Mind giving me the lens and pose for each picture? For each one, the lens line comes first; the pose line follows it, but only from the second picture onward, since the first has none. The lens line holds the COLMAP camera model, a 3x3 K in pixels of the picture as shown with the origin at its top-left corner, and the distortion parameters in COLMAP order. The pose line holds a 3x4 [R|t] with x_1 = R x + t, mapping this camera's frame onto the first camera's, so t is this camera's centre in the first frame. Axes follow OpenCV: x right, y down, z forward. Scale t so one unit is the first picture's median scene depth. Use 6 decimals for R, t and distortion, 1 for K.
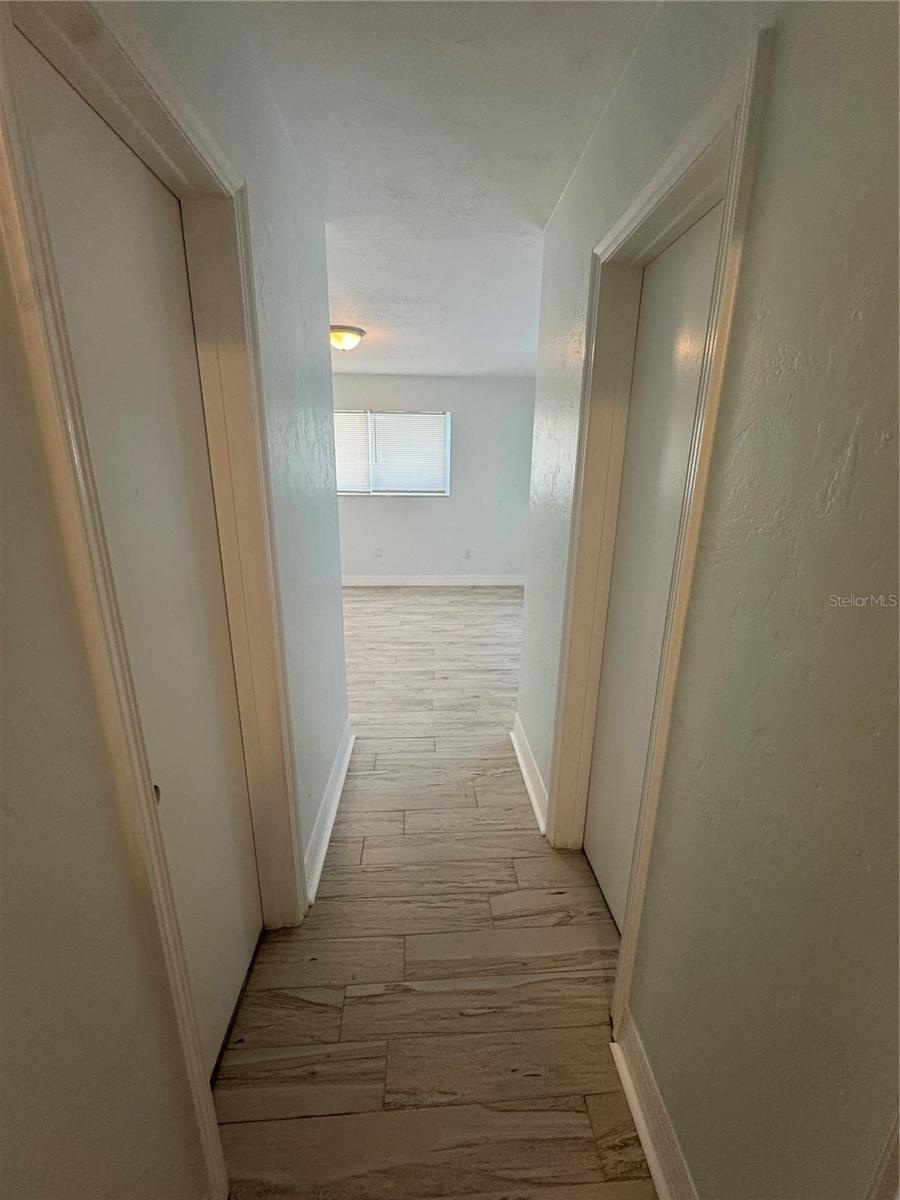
lens RADIAL K [[480.7, 0, 449.2], [0, 480.7, 595.7], [0, 0, 1]] dist [-0.004123, 0.000287]
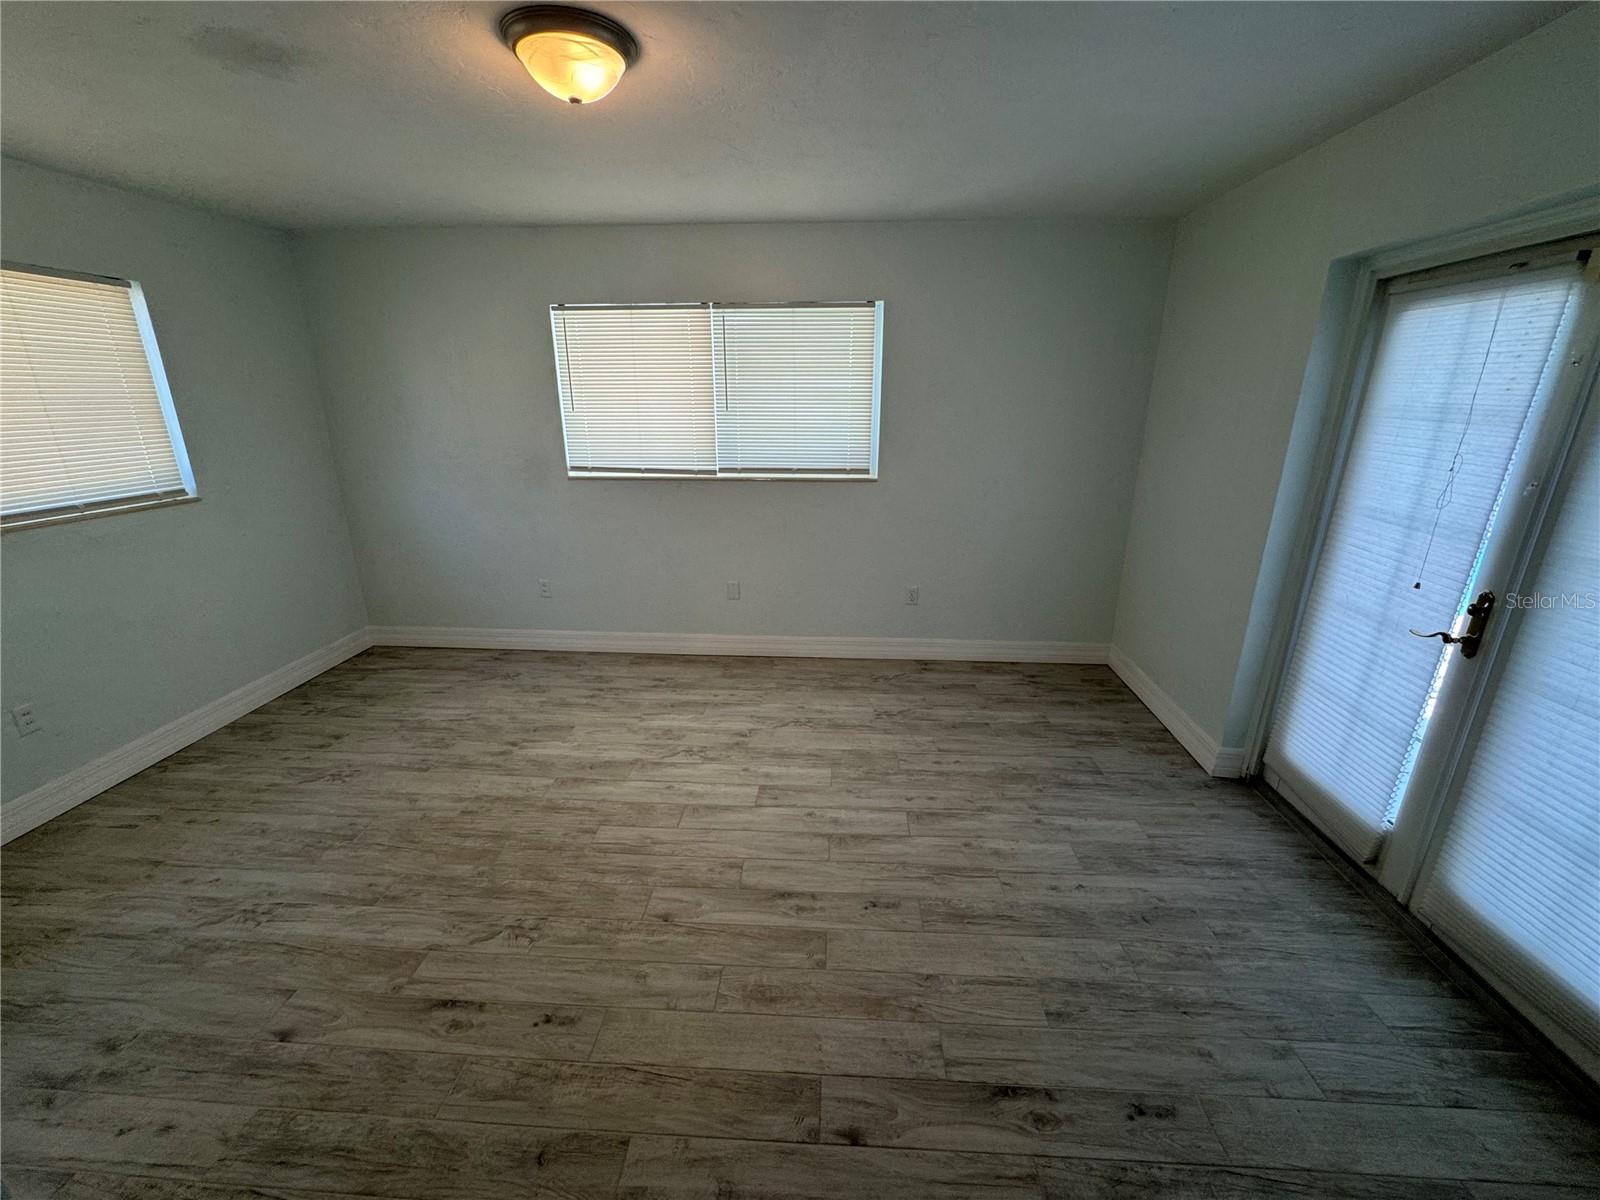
lens RADIAL K [[640.9, 0, 806.0], [0, 640.9, 591.1], [0, 0, 1]] dist [-0.004123, 0.000287]
pose [[0.994207, 0.022235, -0.105157, -0.001417], [-0.018892, 0.999288, 0.032673, -0.143898], [0.105808, -0.030497, 0.993919, 0.437049]]
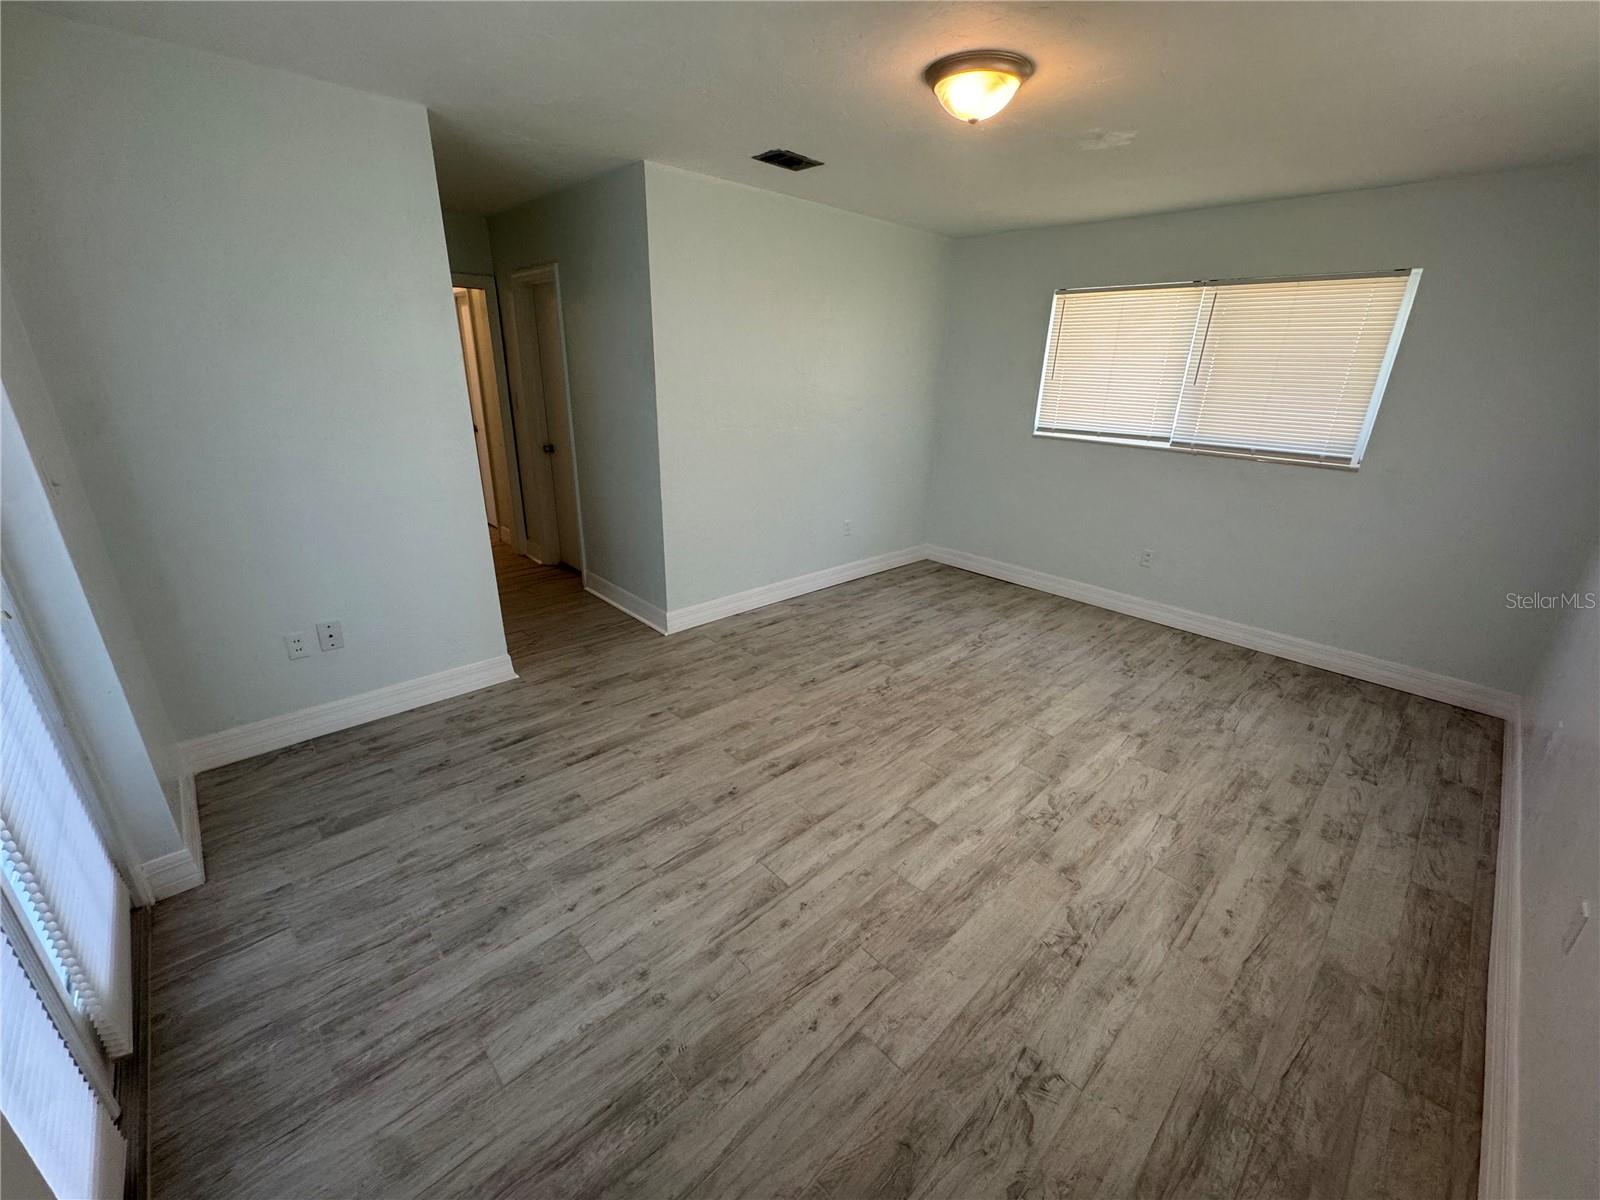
lens RADIAL K [[640.9, 0, 797.6], [0, 640.9, 601.8], [0, 0, 1]] dist [-0.004123, 0.000287]
pose [[-0.763104, 0.200601, -0.614355, 0.254220], [-0.201001, 0.829794, 0.520615, -0.328635], [0.614224, 0.520769, -0.592898, 1.140560]]
